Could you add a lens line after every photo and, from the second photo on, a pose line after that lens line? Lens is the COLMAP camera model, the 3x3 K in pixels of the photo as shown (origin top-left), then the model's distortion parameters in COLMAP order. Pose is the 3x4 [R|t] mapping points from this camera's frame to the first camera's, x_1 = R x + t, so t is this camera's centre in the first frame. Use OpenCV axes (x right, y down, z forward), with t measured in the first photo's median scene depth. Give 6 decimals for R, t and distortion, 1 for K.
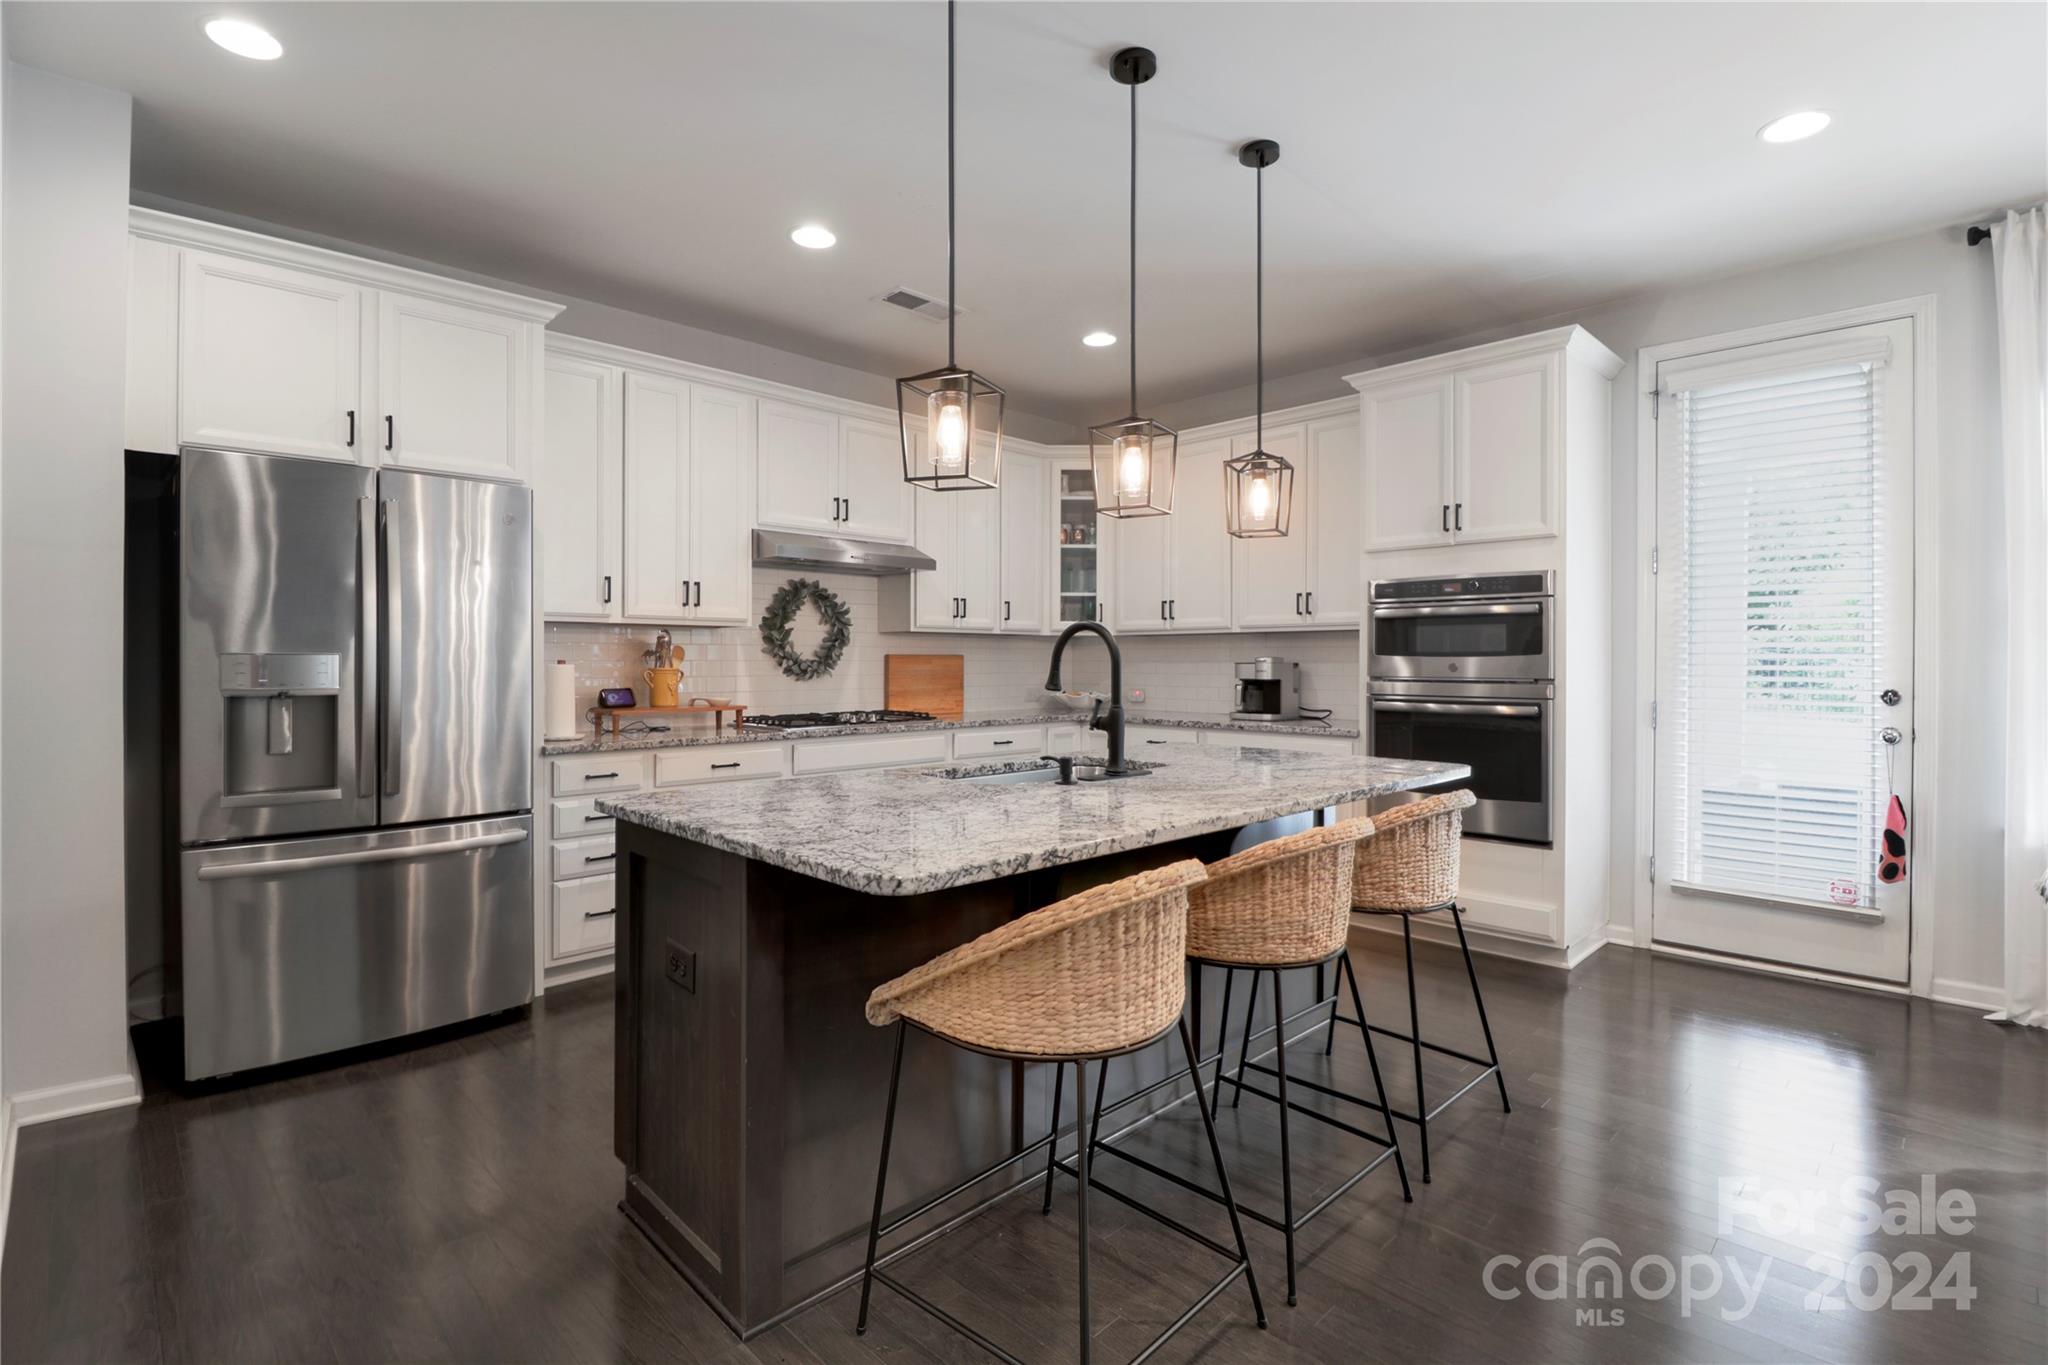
lens RADIAL K [[966.8, 0, 1029.7], [0, 966.8, 662.8], [0, 0, 1]] dist [0.000486, -0.021274]
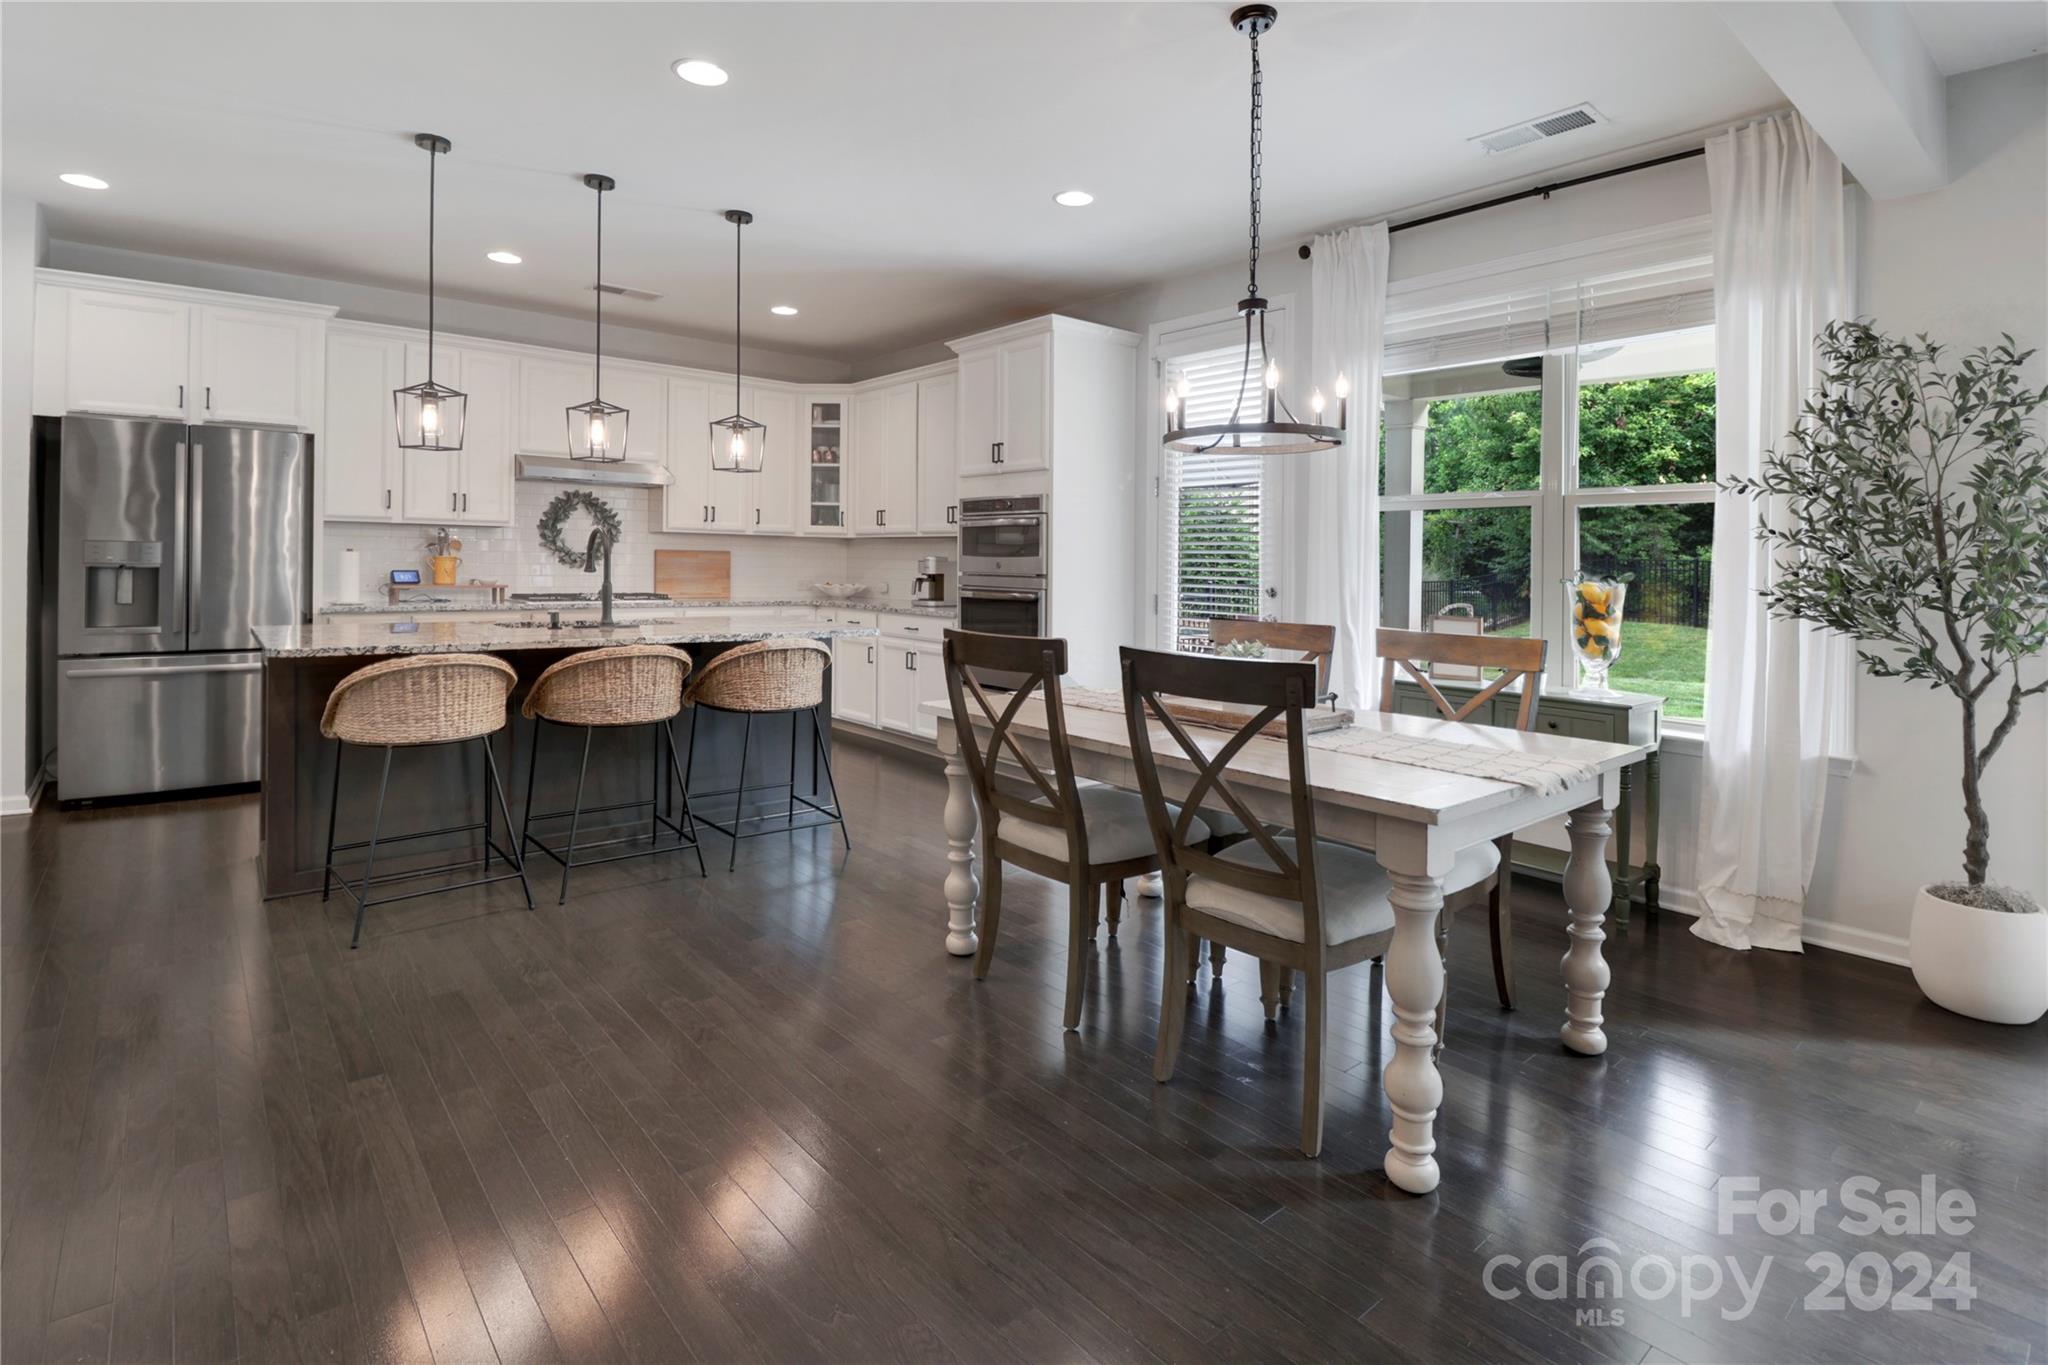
lens RADIAL K [[992.5, 0, 1017.9], [0, 992.5, 559.8], [0, 0, 1]] dist [0.002567, -0.021560]
pose [[0.997428, 0.016729, -0.069699, 0.529243], [-0.017056, 0.999846, -0.004085, 0.002332], [0.069620, 0.005264, 0.997560, -0.340946]]
